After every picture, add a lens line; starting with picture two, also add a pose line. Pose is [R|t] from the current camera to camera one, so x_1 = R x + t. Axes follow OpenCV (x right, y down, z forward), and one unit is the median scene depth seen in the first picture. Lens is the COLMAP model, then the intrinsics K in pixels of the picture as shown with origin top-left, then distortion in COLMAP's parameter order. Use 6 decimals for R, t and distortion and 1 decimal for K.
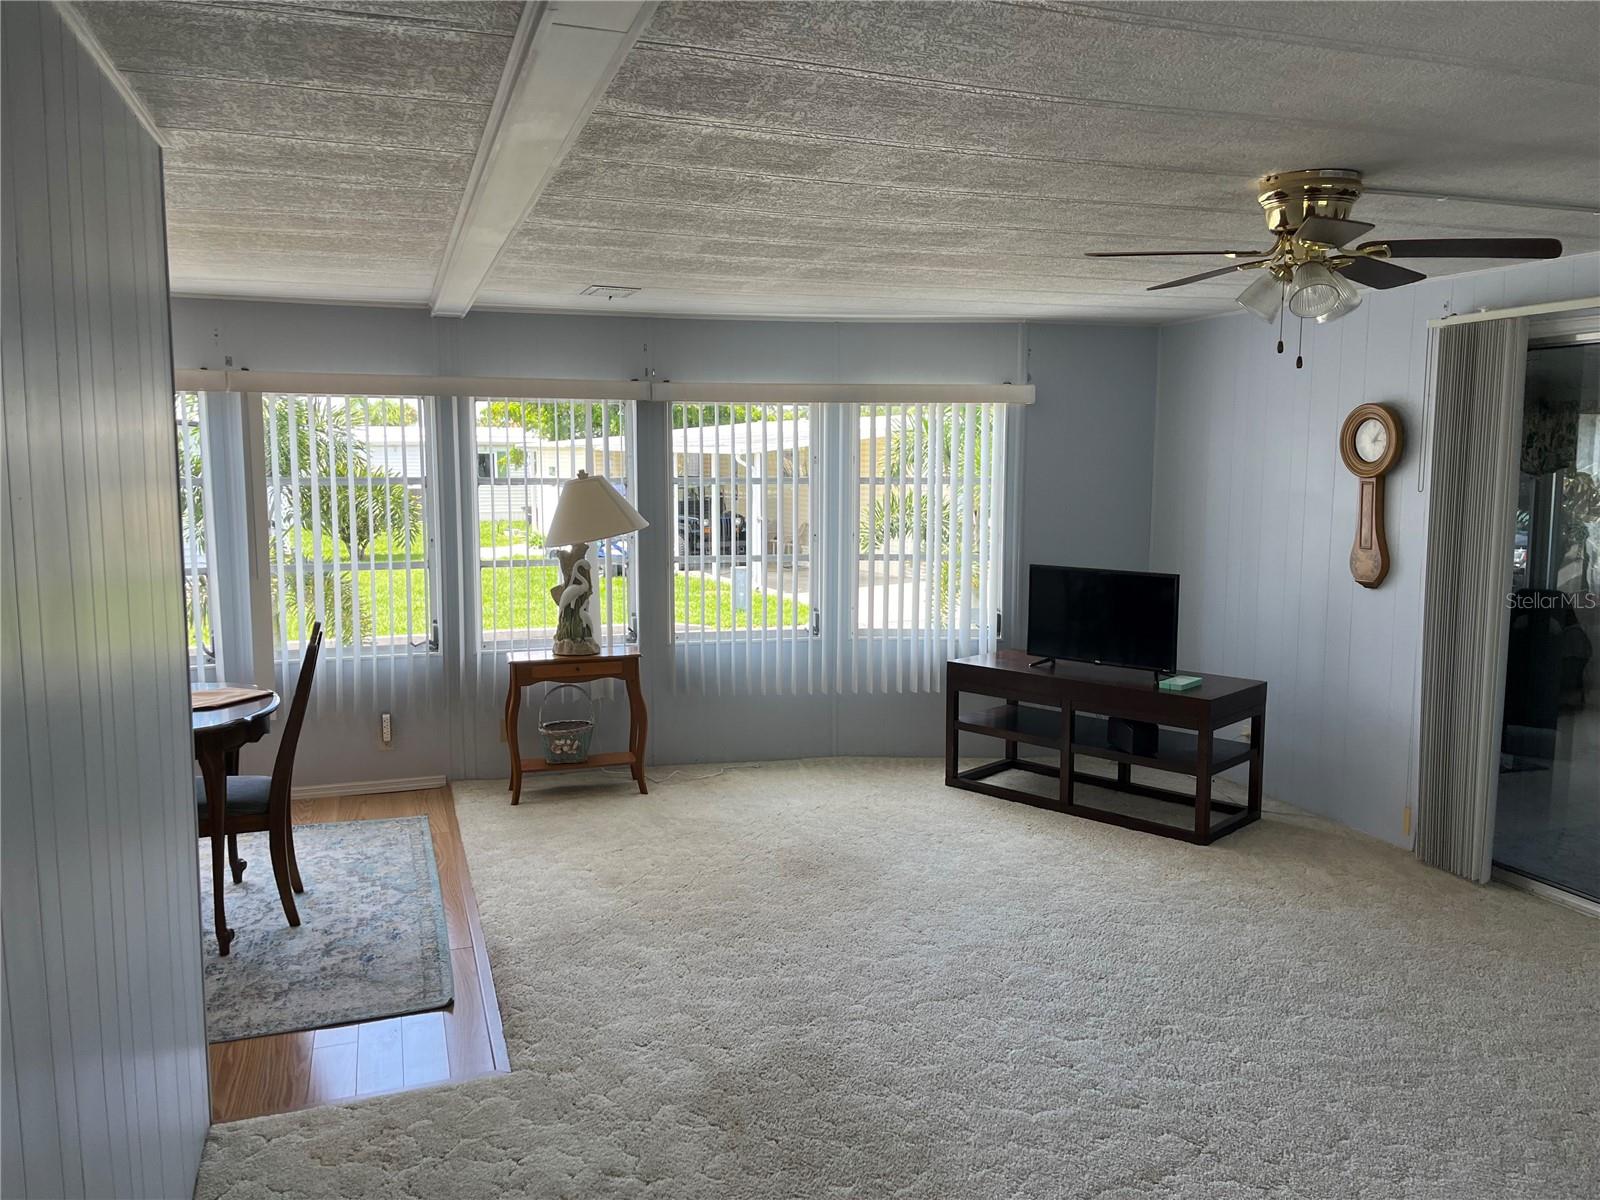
lens RADIAL K [[1215.0, 0, 774.5], [0, 1215.0, 596.5], [0, 0, 1]] dist [0.073059, -0.098479]
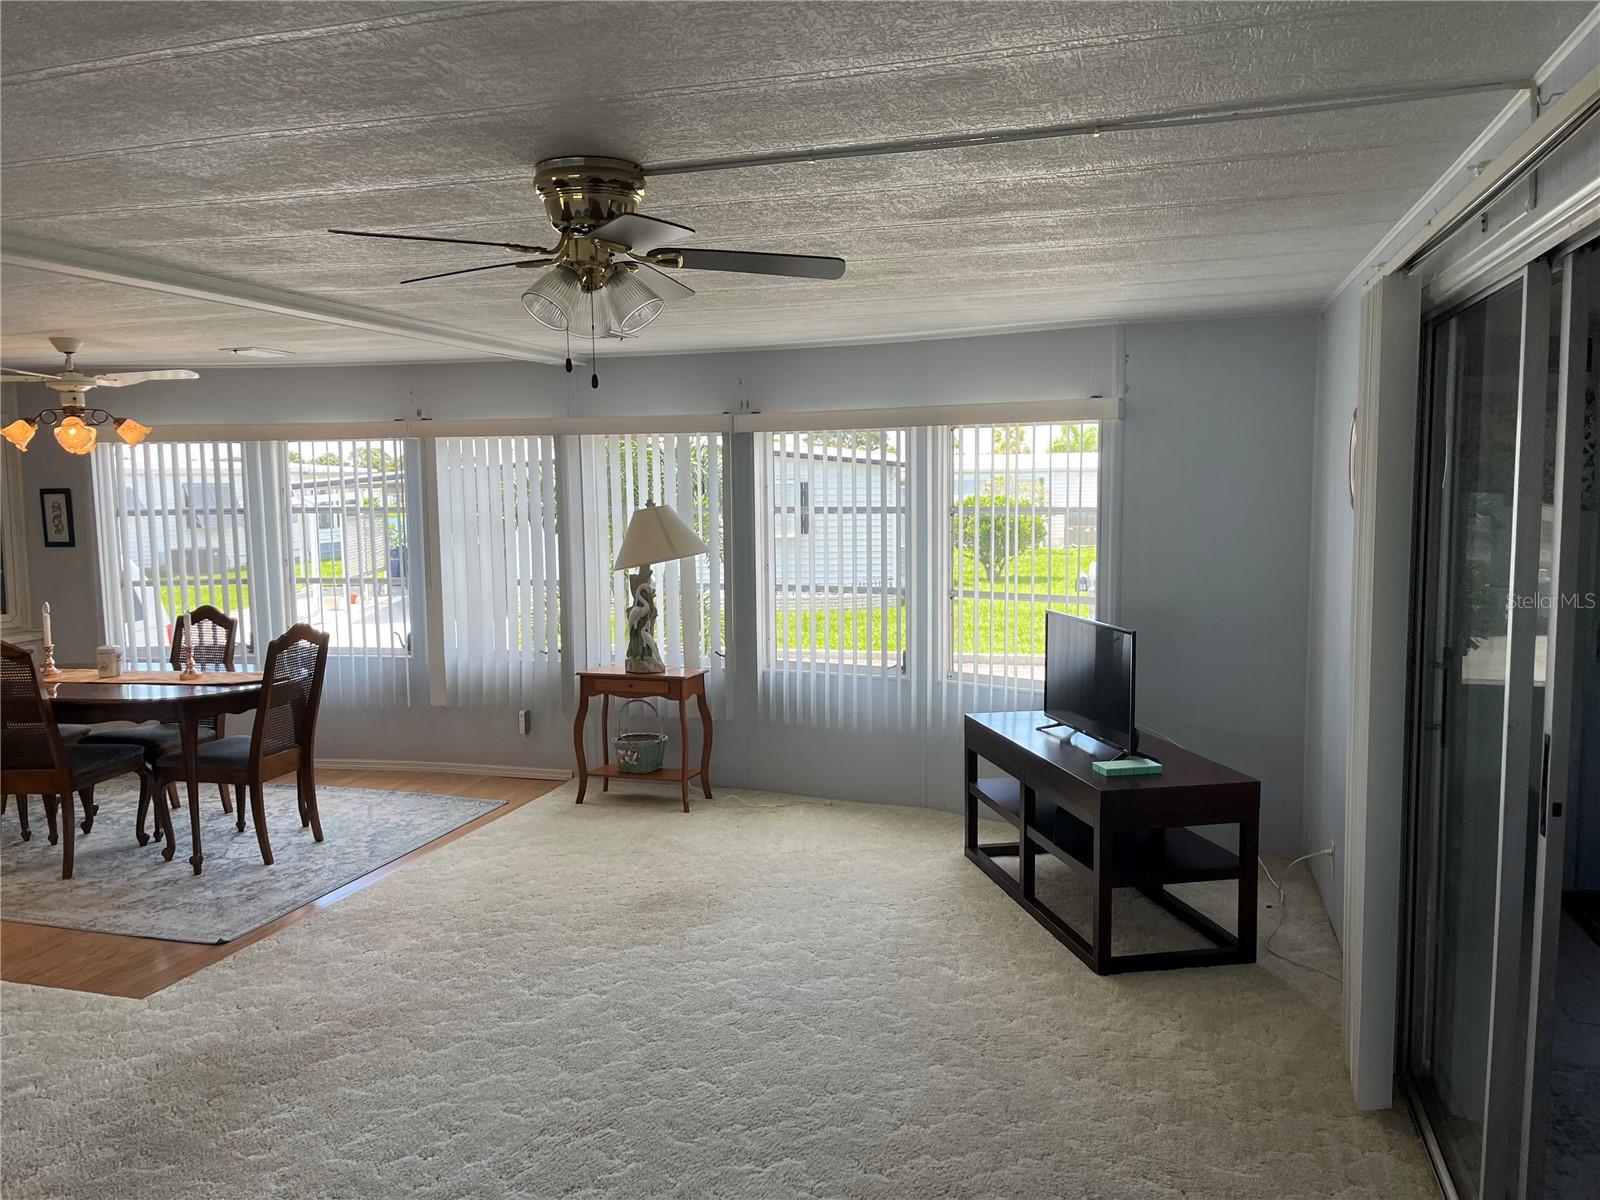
lens RADIAL K [[1215.0, 0, 800.7], [0, 1215.0, 593.8], [0, 0, 1]] dist [0.073059, -0.098479]
pose [[0.814526, 0.043798, -0.578471, 0.575650], [-0.055766, 0.998440, -0.002927, -0.025592], [0.577440, 0.034643, 0.815698, 0.212877]]
